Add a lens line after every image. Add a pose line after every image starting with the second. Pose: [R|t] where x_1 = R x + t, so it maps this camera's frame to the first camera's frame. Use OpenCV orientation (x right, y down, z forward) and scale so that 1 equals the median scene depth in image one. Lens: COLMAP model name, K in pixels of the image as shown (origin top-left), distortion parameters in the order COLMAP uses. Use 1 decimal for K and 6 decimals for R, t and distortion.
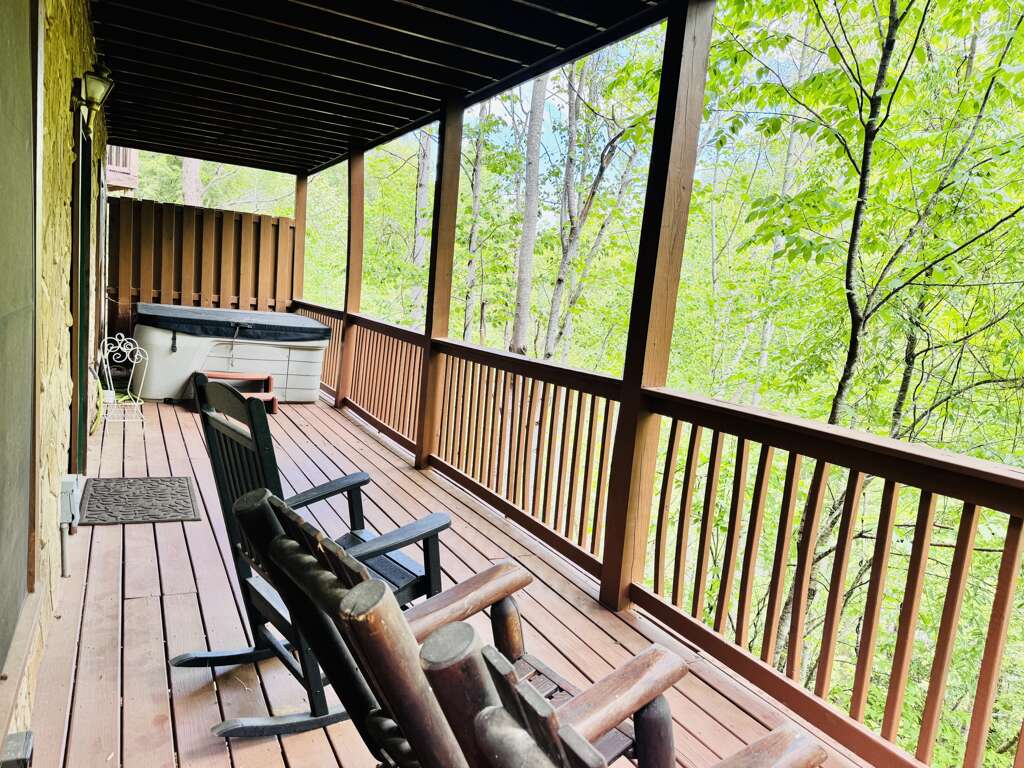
lens RADIAL K [[732.6, 0, 517.8], [0, 732.6, 388.8], [0, 0, 1]] dist [0.052332, -0.004660]
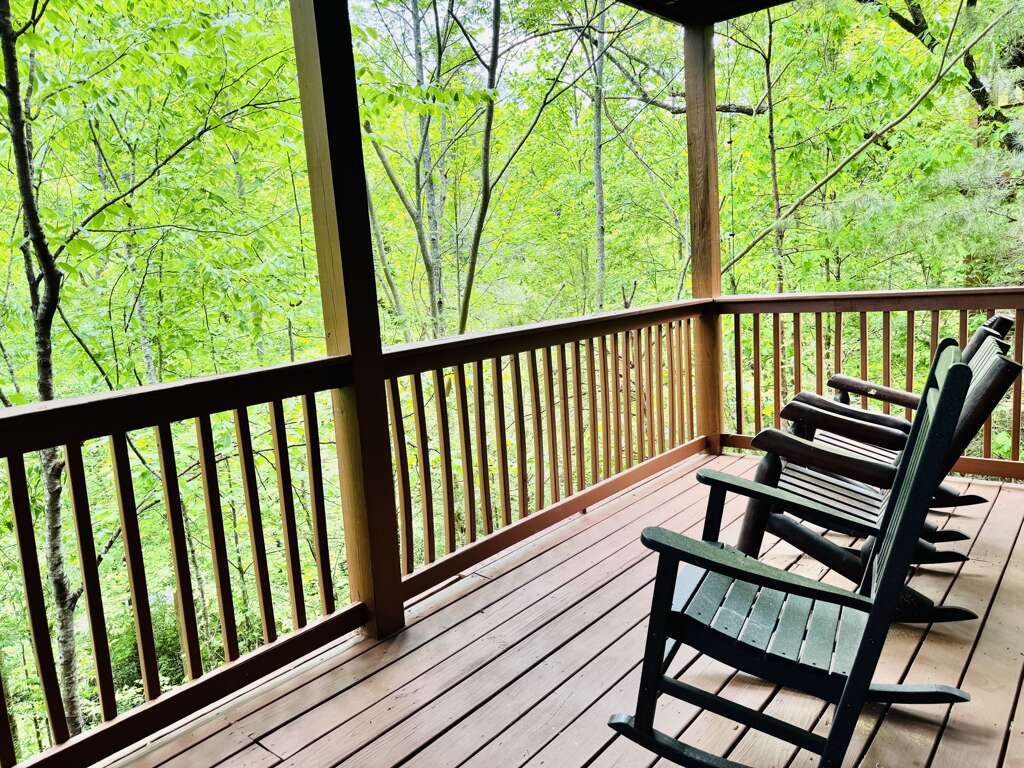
lens RADIAL K [[732.6, 0, 516.5], [0, 732.6, 378.3], [0, 0, 1]] dist [0.052332, -0.004660]
pose [[-0.411944, -0.227598, 0.882327, -0.585605], [0.105306, 0.949924, 0.294201, -0.191057], [-0.905104, 0.214109, -0.367348, 1.138459]]
